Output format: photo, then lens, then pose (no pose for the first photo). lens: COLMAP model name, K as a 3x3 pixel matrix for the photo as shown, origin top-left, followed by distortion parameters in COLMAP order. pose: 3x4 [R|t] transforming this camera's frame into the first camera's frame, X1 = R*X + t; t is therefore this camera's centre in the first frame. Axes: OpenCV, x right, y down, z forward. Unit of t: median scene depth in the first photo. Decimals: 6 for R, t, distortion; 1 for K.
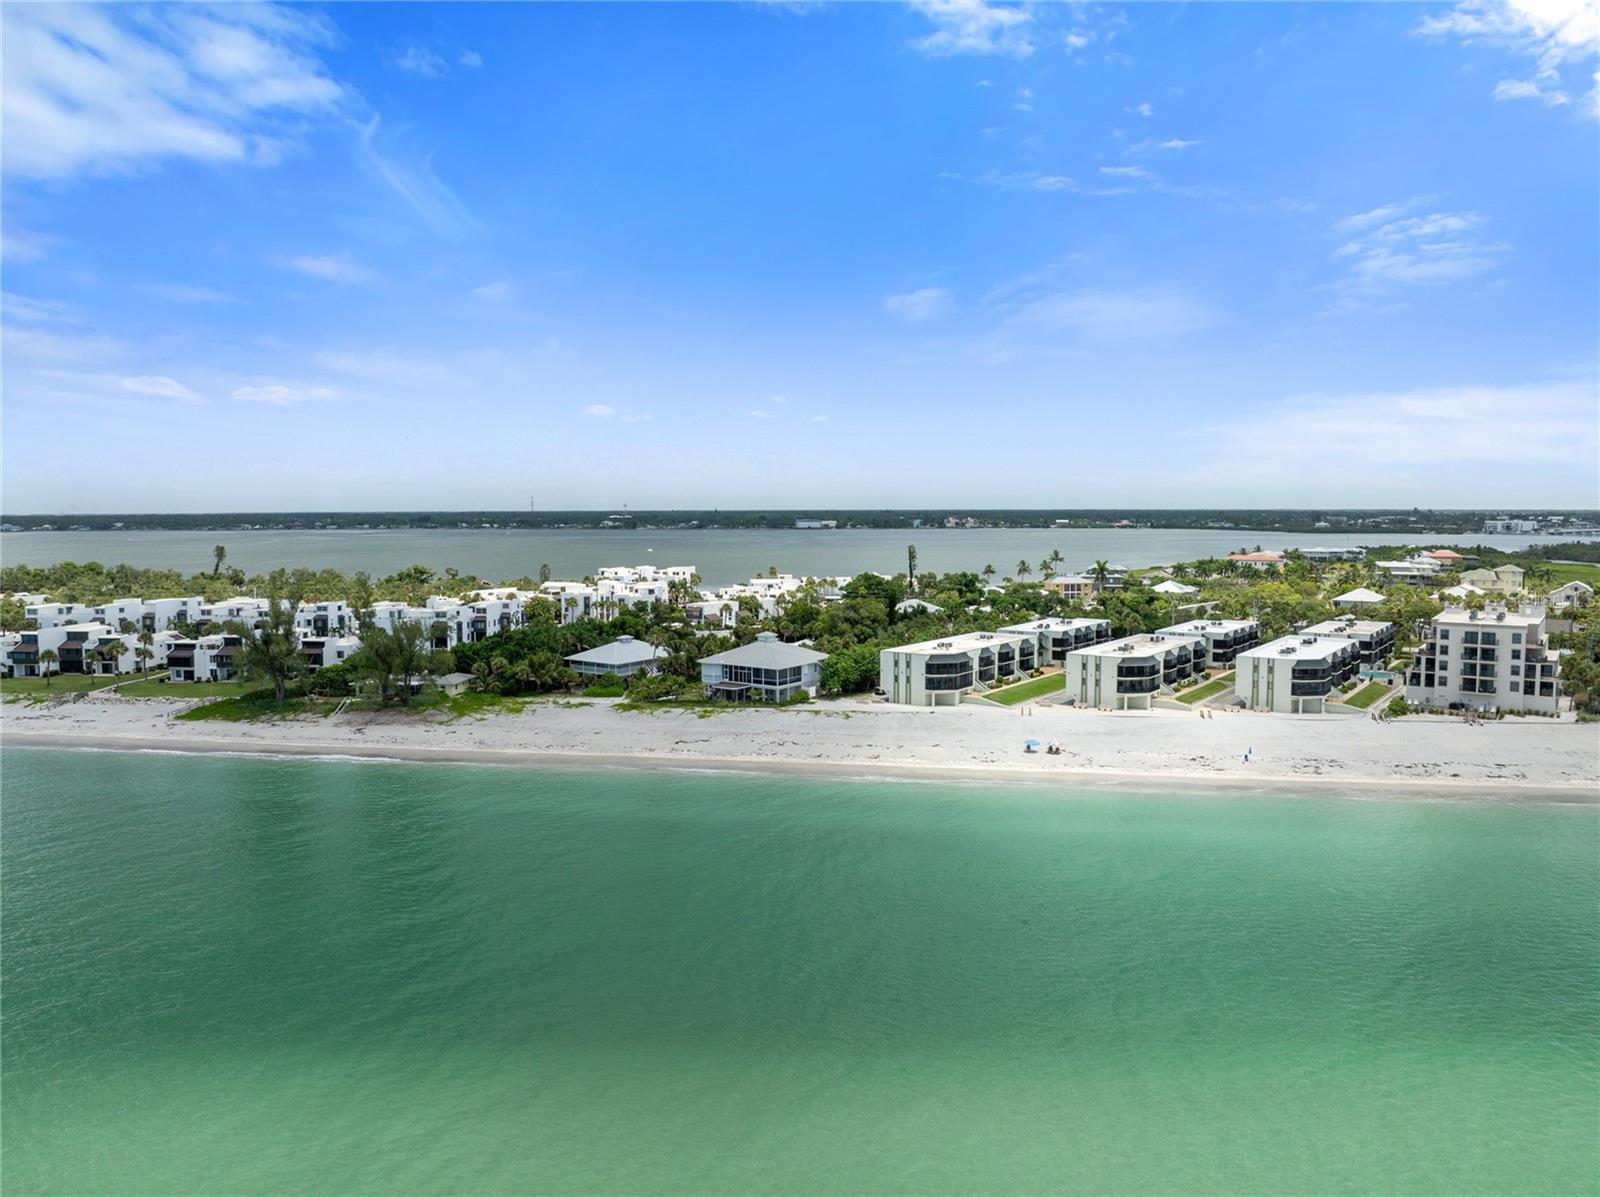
lens RADIAL K [[1132.1, 0, 803.5], [0, 1132.1, 591.2], [0, 0, 1]] dist [-0.037036, -0.005257]
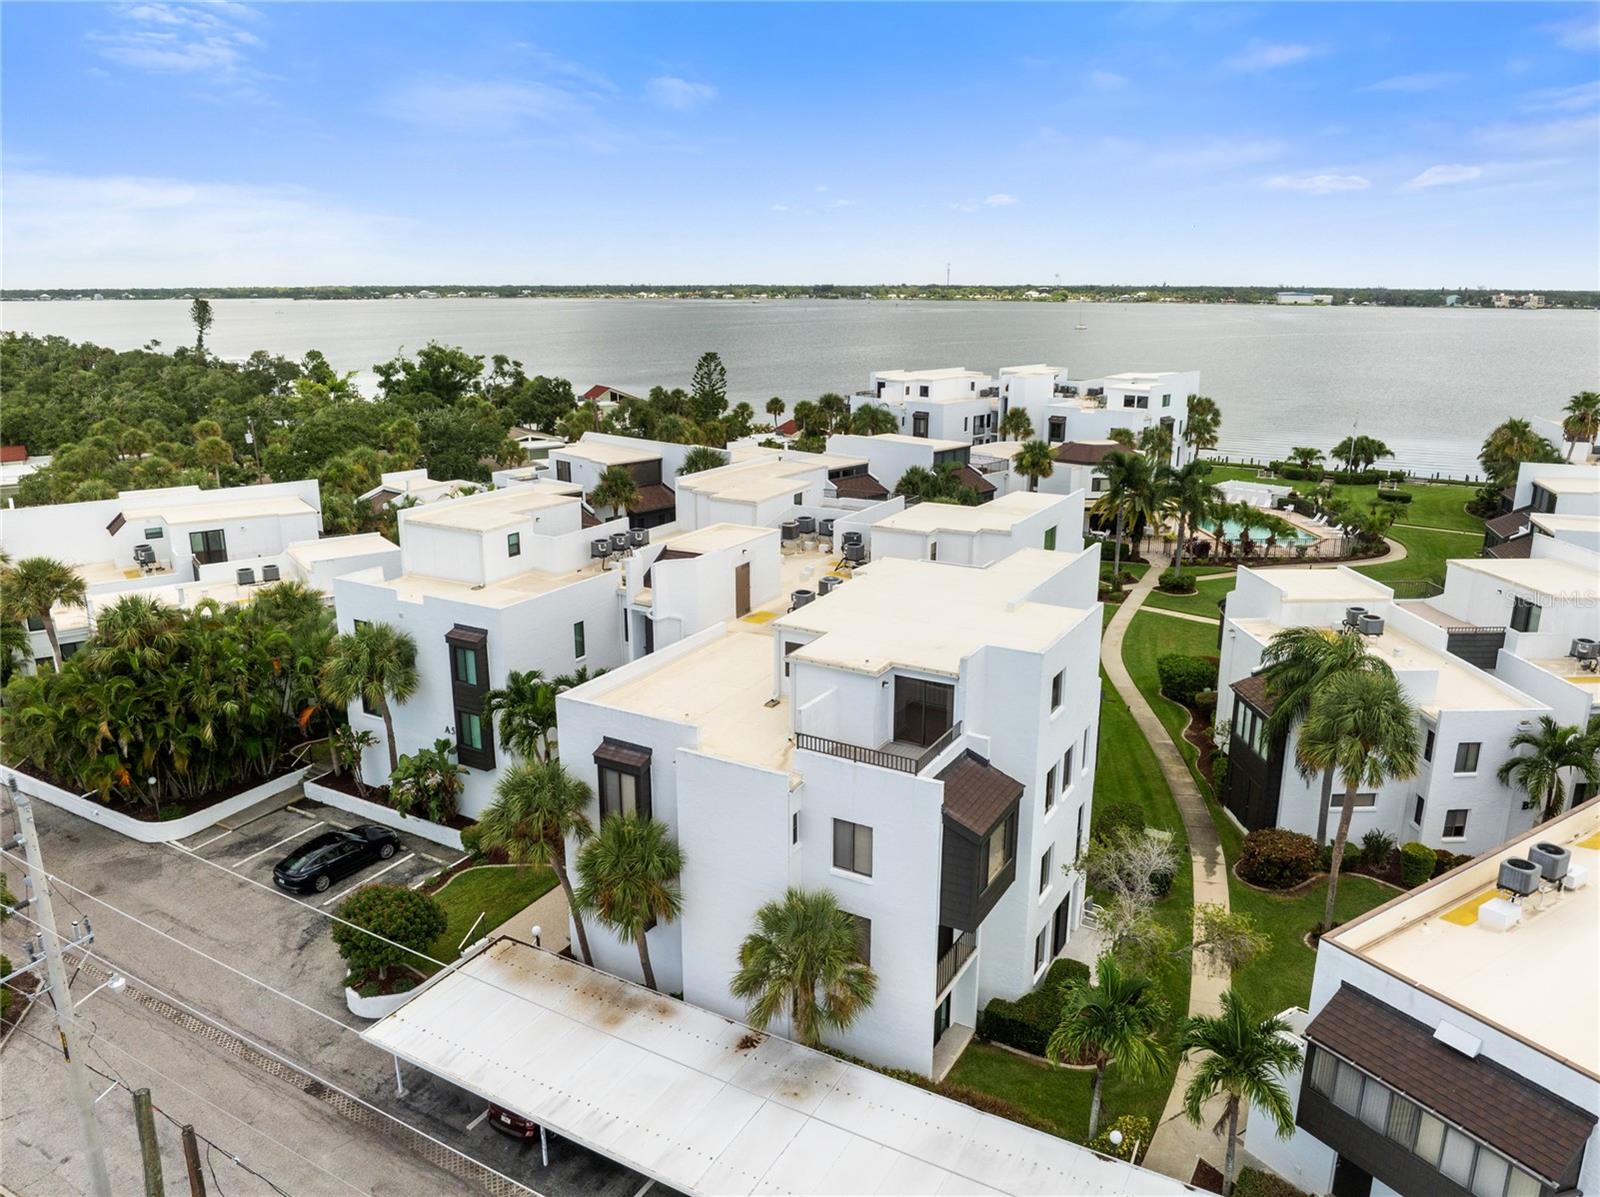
lens RADIAL K [[1147.8, 0, 800.9], [0, 1147.8, 598.1], [0, 0, 1]] dist [-0.034154, -0.000930]
pose [[0.931543, 0.099881, -0.349644, -0.167566], [-0.030185, 0.979458, 0.199378, -0.041439], [0.362375, -0.175175, 0.915422, 1.369369]]
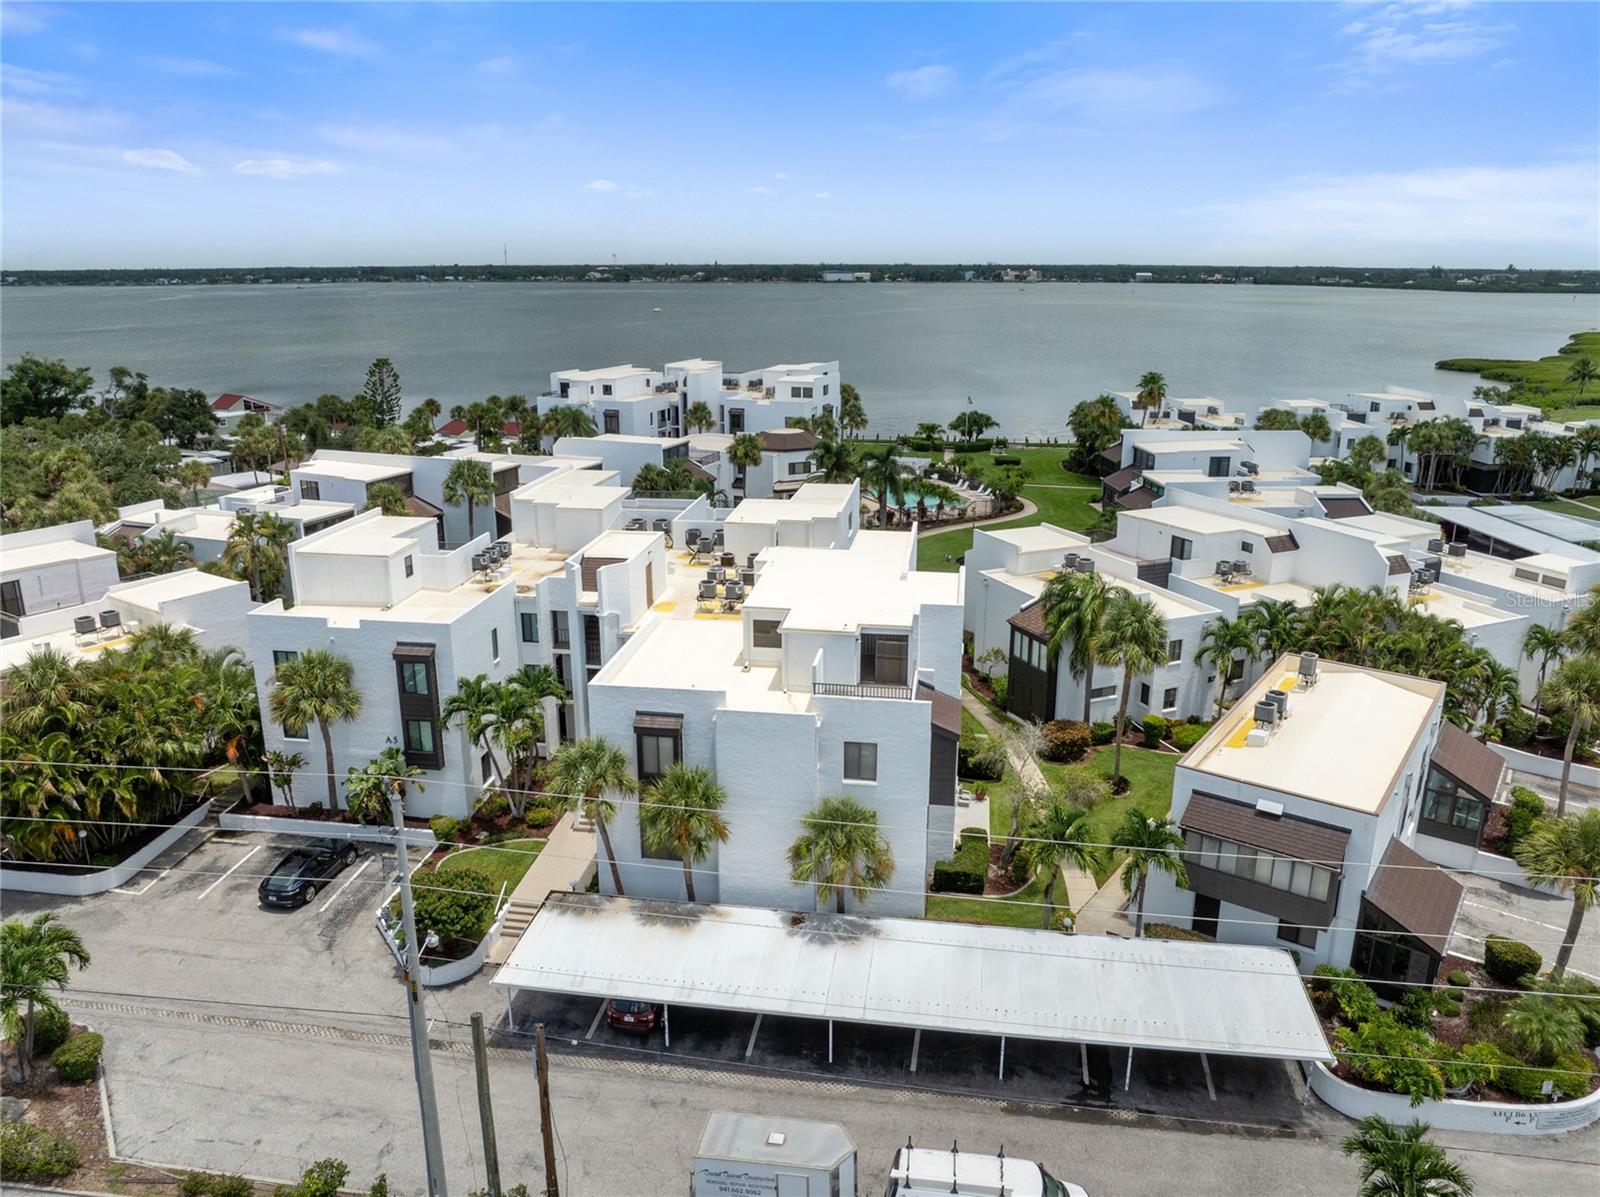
lens RADIAL K [[1147.8, 0, 800.9], [0, 1147.8, 598.1], [0, 0, 1]] dist [-0.034154, -0.000930]
pose [[0.999997, 0.002347, 0.000279, -0.217173], [-0.002353, 0.977639, 0.210275, -0.050483], [0.000221, -0.210275, 0.977642, 1.313987]]
